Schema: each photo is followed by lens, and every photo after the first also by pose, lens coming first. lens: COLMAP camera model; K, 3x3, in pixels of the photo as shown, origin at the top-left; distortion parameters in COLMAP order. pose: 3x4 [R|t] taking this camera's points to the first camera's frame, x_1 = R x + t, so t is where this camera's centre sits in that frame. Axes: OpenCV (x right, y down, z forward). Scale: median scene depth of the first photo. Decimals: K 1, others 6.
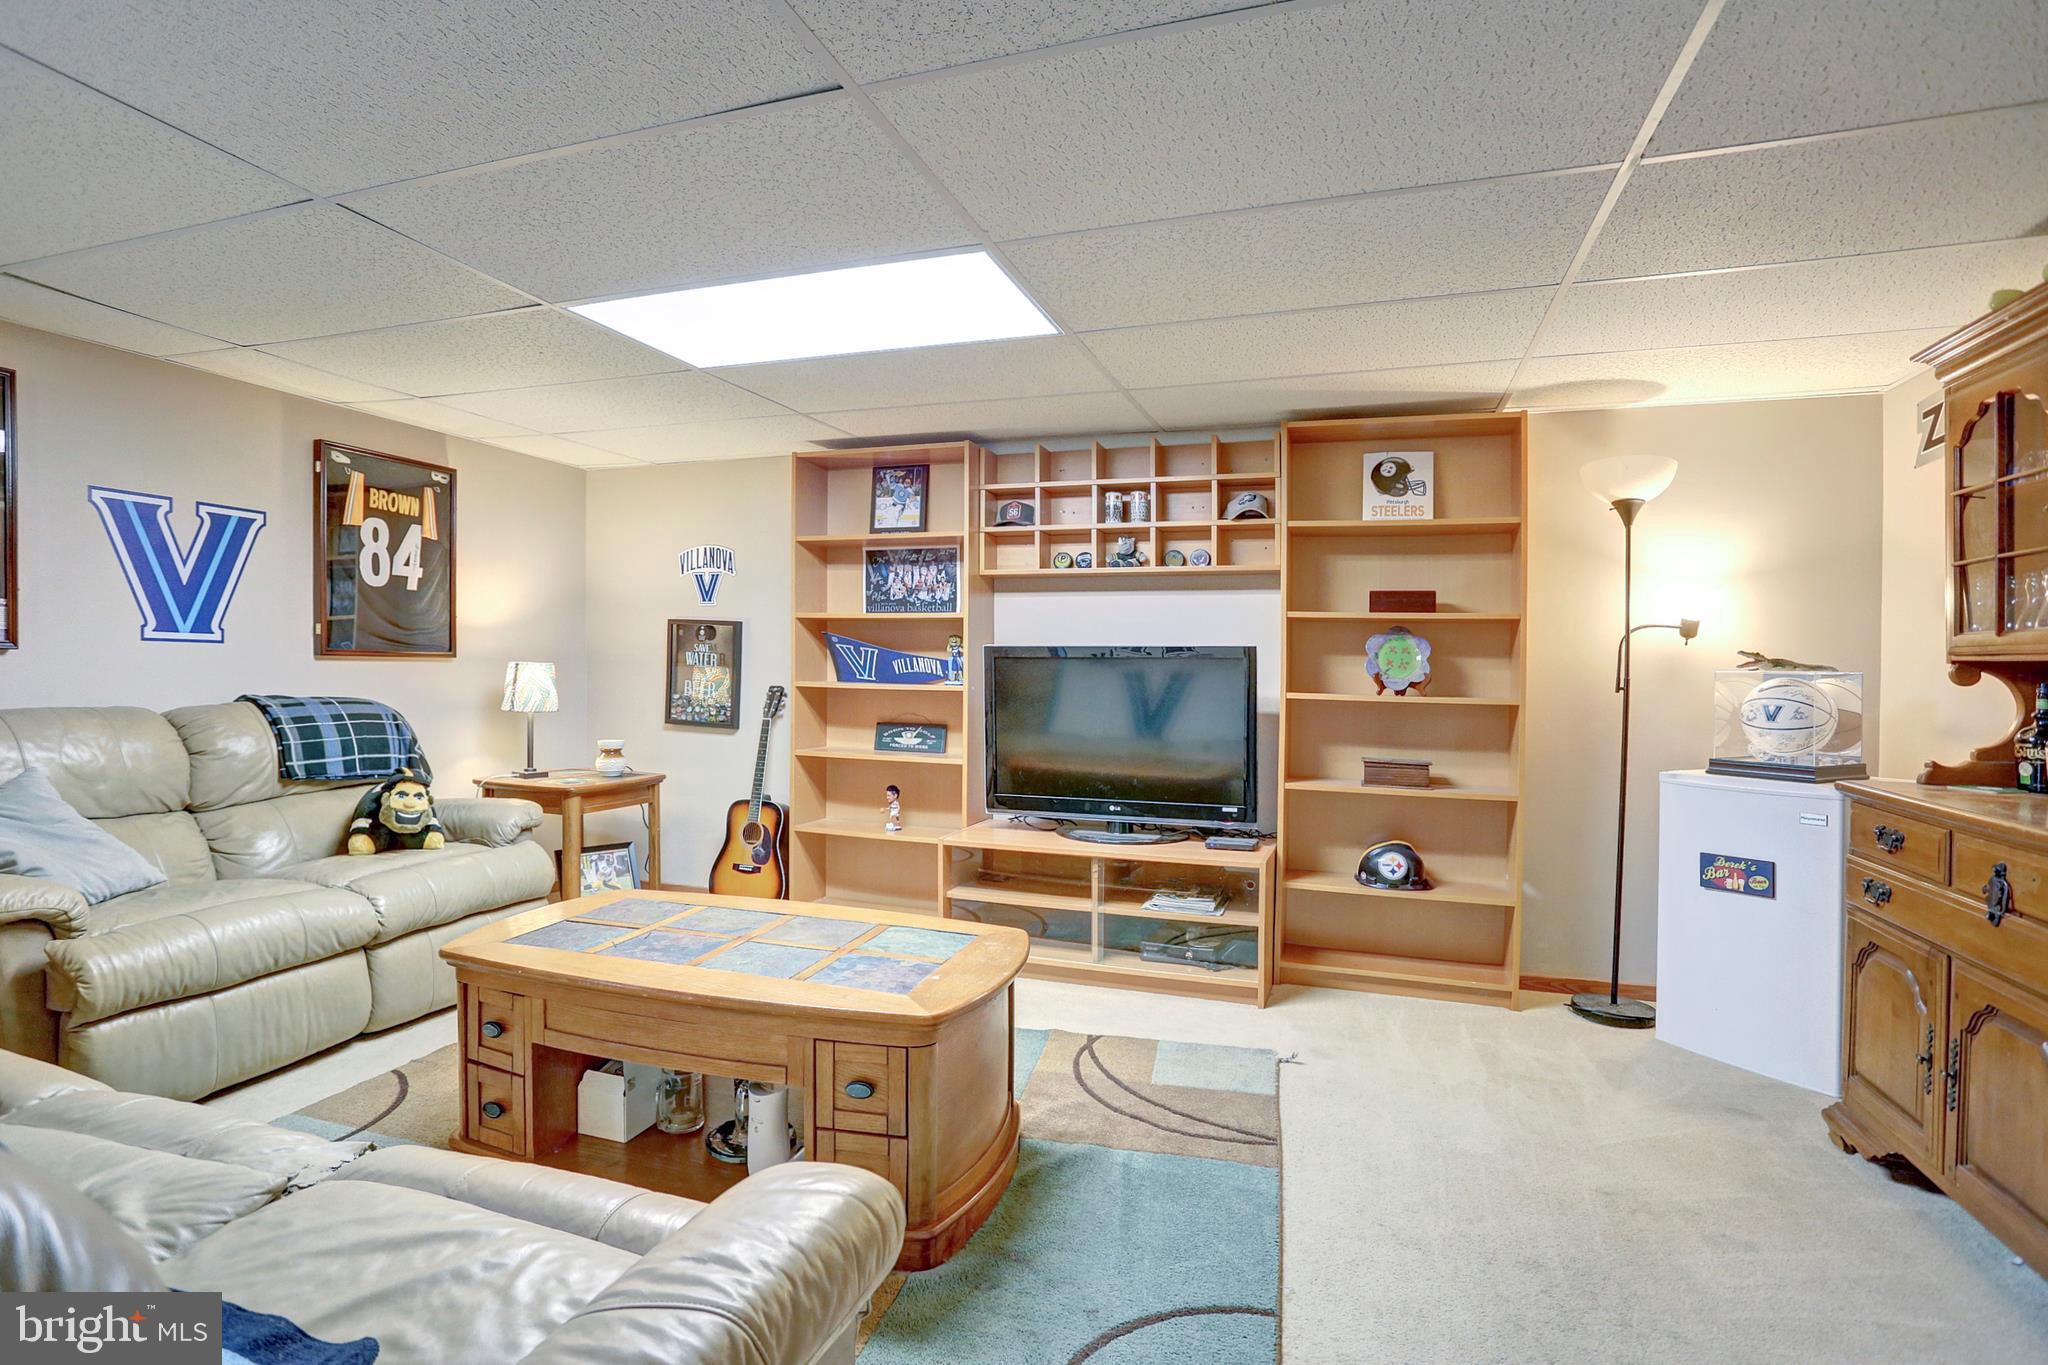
lens RADIAL K [[1003.7, 0, 1025.2], [0, 1003.7, 678.3], [0, 0, 1]] dist [-0.085973, 0.037549]
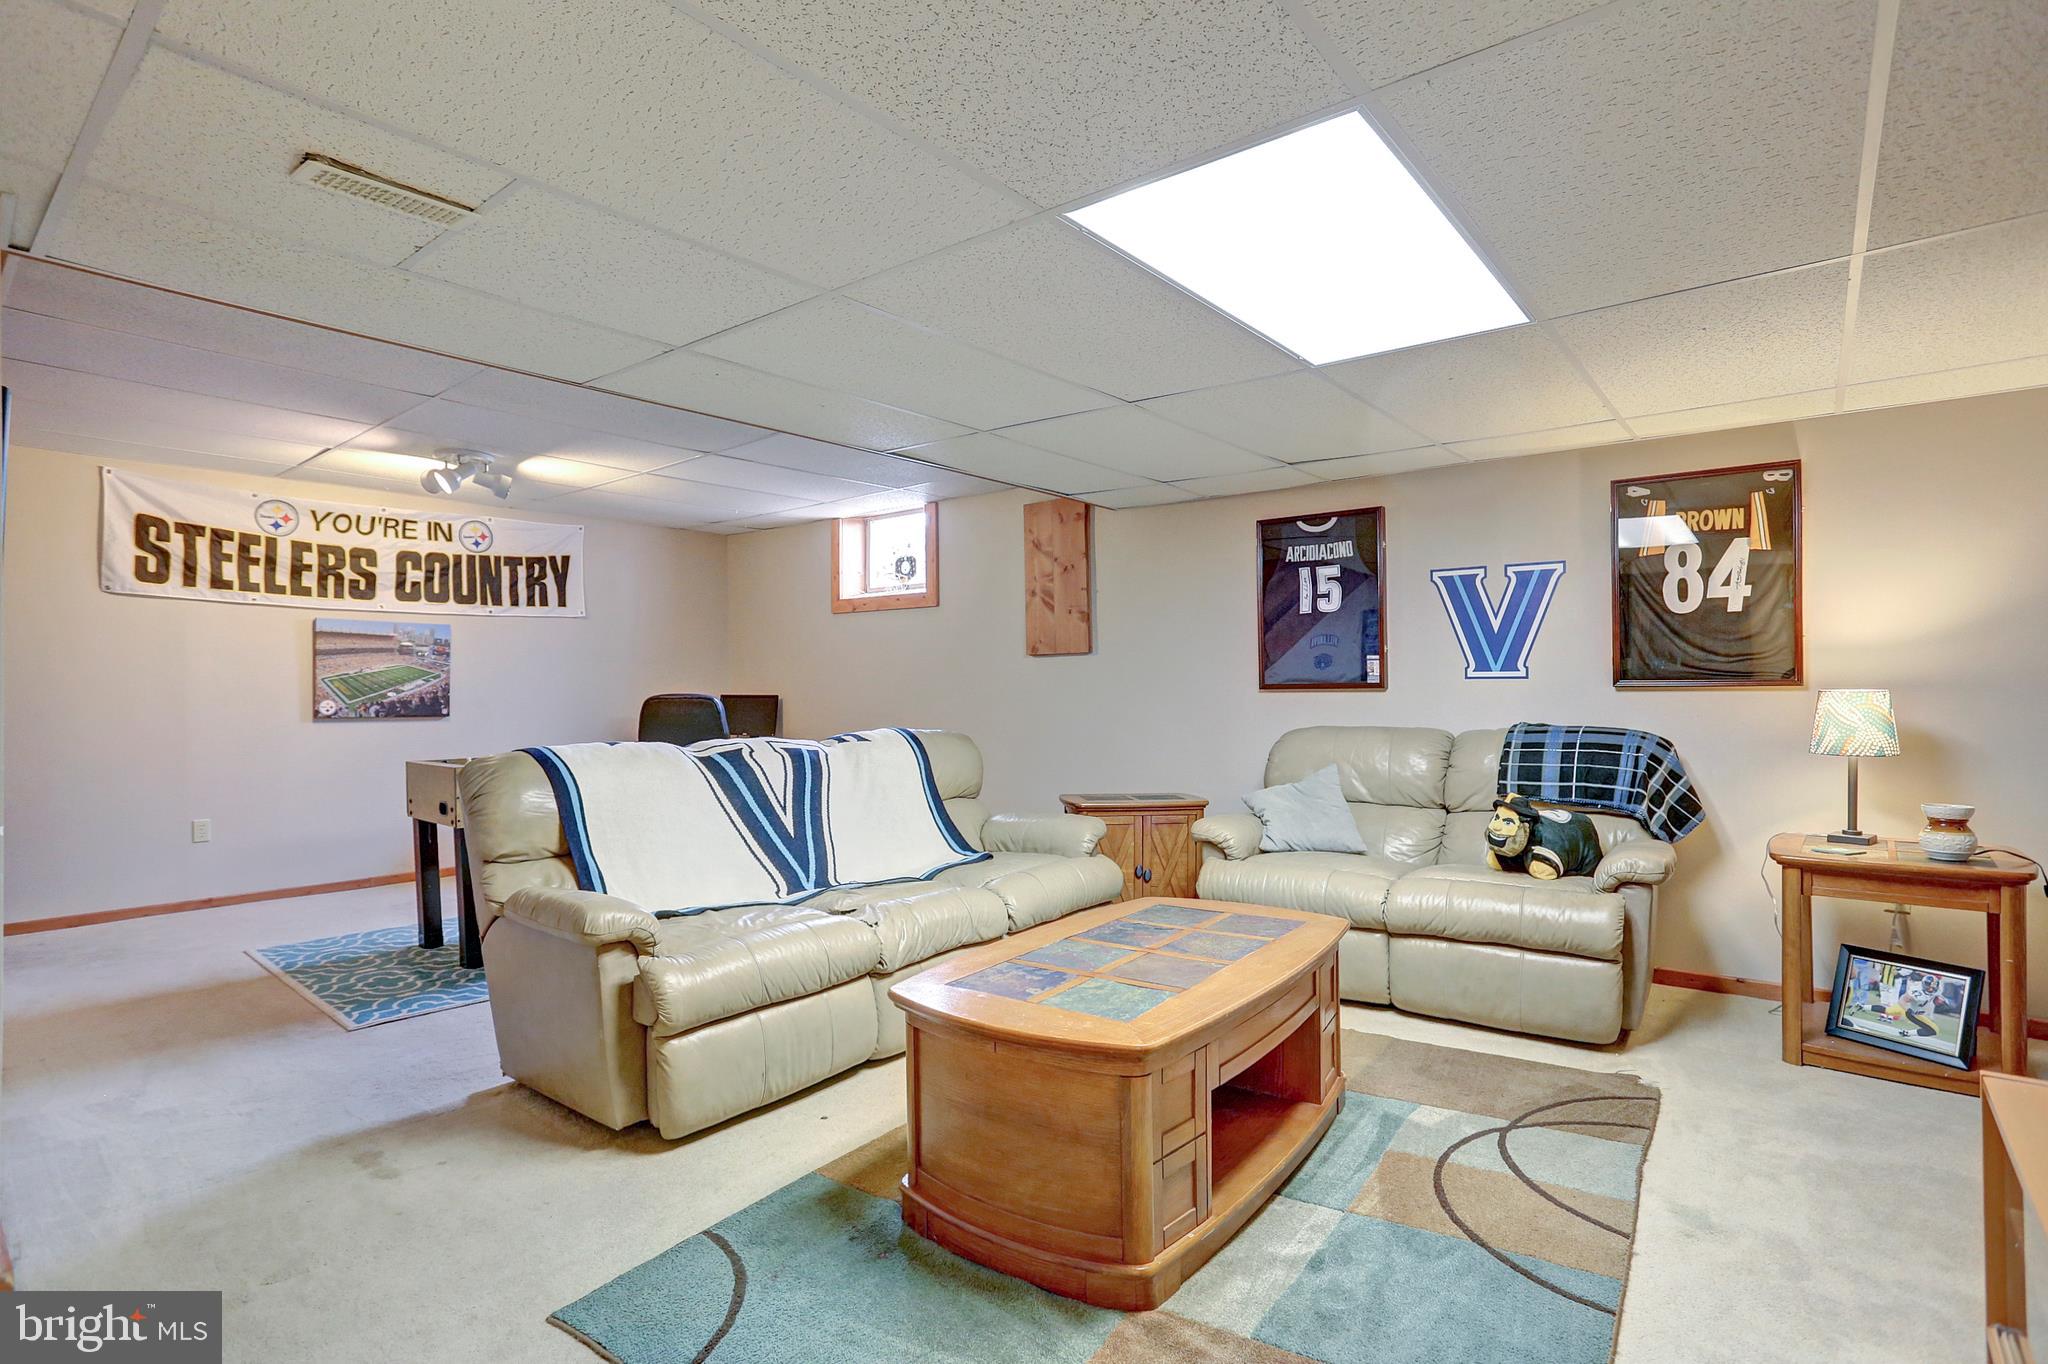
lens RADIAL K [[1003.7, 0, 1025.2], [0, 1003.7, 677.8], [0, 0, 1]] dist [-0.085973, 0.037549]
pose [[-0.354017, -0.026686, -0.934858, 0.470535], [-0.008512, 0.999643, -0.025312, -0.001488], [0.935200, -0.001004, -0.354118, 0.764817]]
